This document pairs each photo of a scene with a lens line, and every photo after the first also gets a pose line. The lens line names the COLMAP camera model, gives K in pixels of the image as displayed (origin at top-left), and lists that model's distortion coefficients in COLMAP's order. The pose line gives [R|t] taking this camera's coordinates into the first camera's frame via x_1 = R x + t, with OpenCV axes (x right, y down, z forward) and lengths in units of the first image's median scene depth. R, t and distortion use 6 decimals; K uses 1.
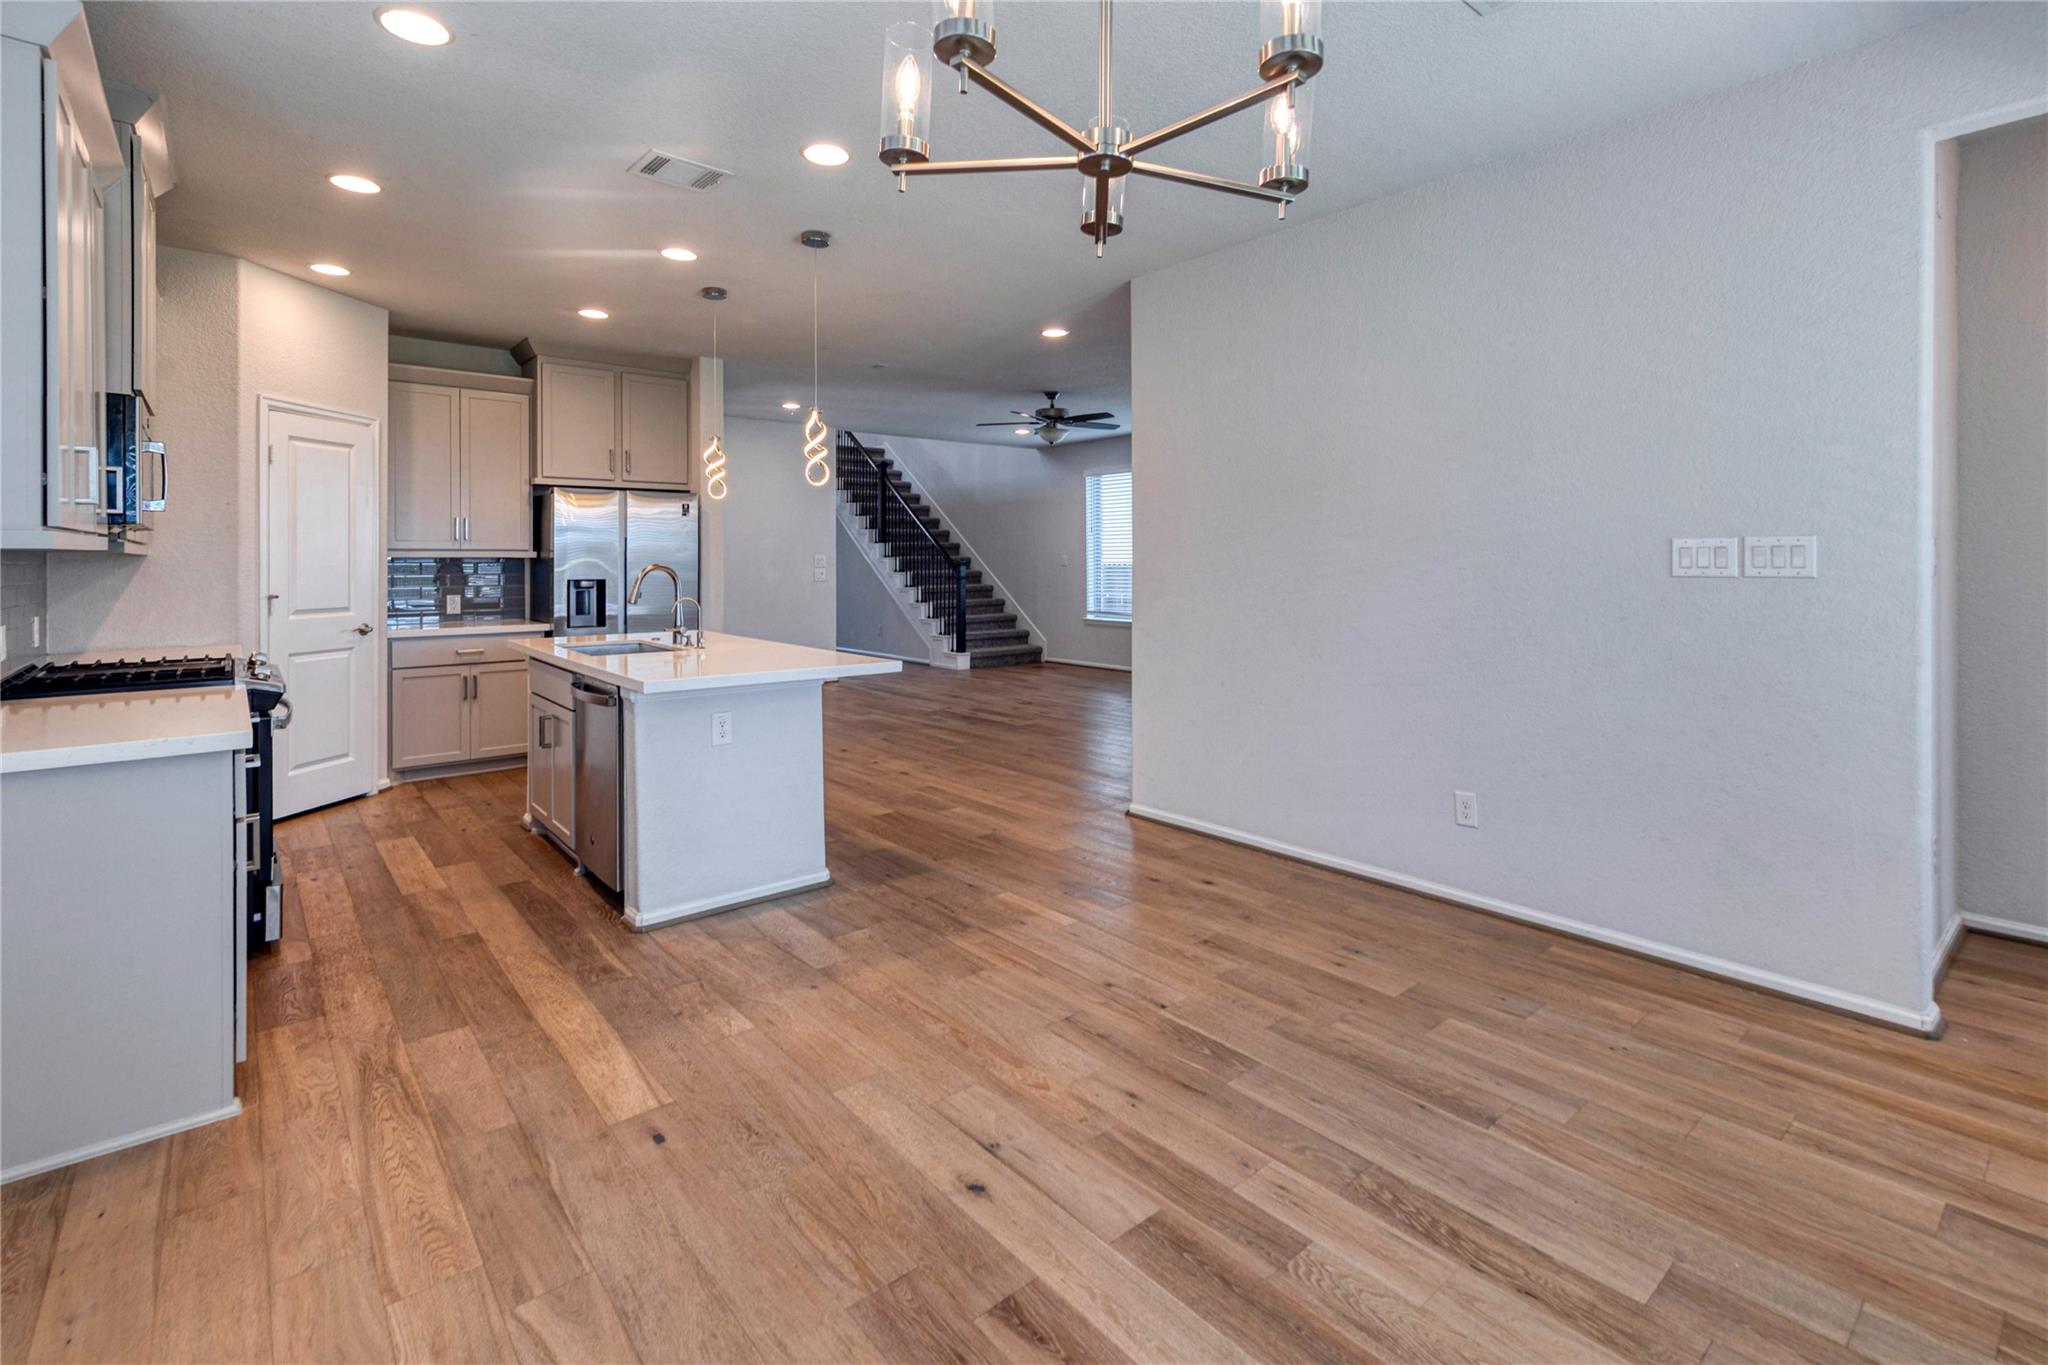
lens RADIAL K [[949.2, 0, 1024.4], [0, 949.2, 559.1], [0, 0, 1]] dist [0.001029, -0.000020]
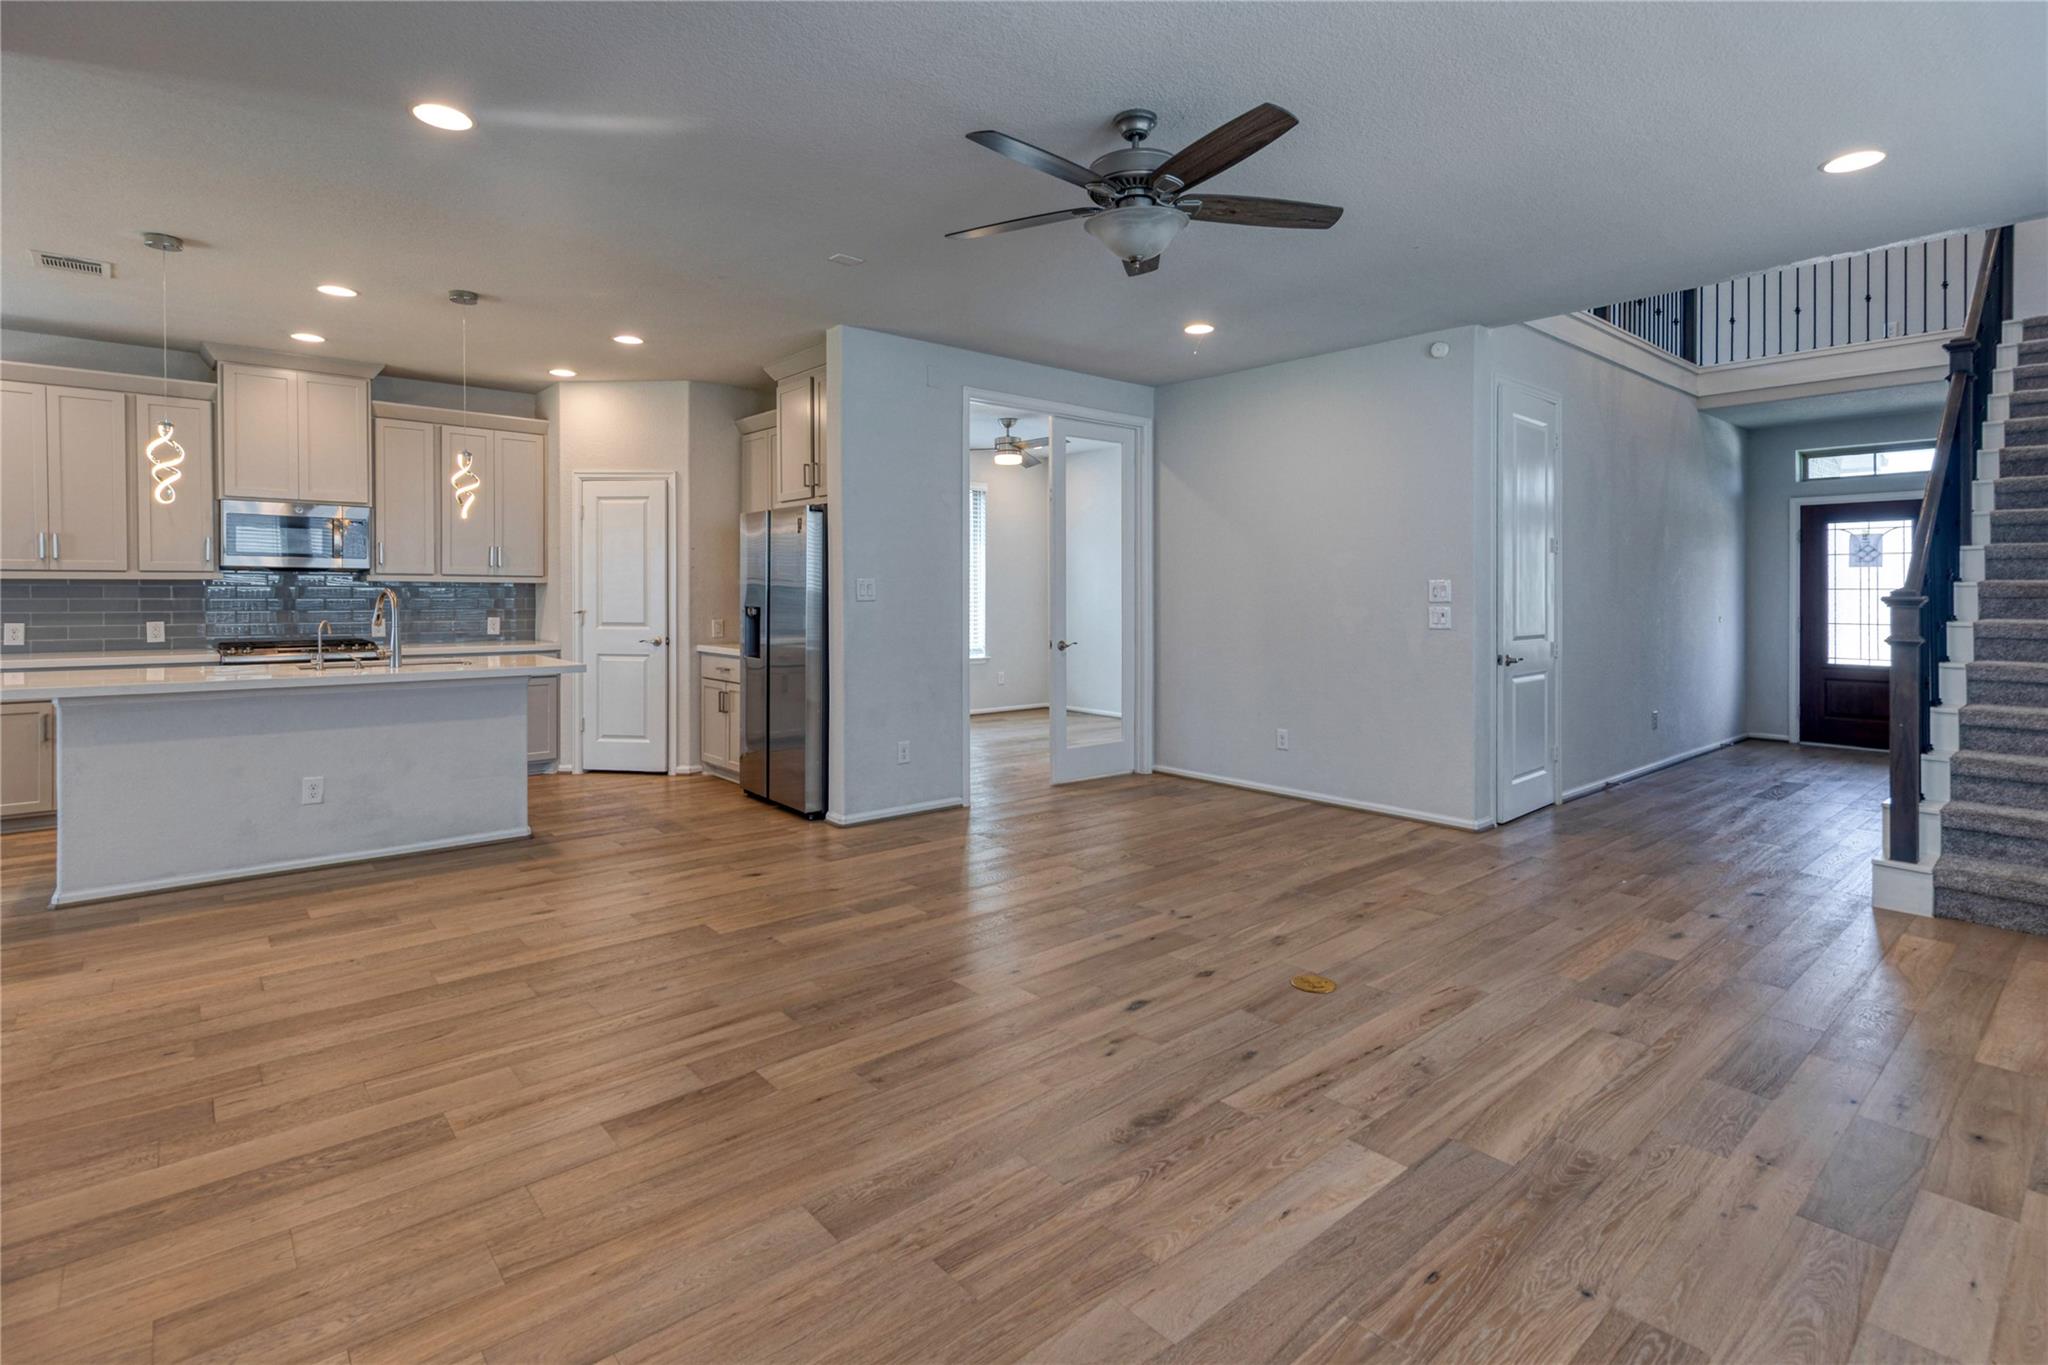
lens RADIAL K [[985.0, 0, 1027.2], [0, 985.0, 606.3], [0, 0, 1]] dist [0.008892, -0.000335]
pose [[0.012216, 0.019032, -0.999744, 1.174994], [-0.003683, 0.999813, 0.018988, 0.001275], [0.999919, 0.003450, 0.012284, 2.781370]]
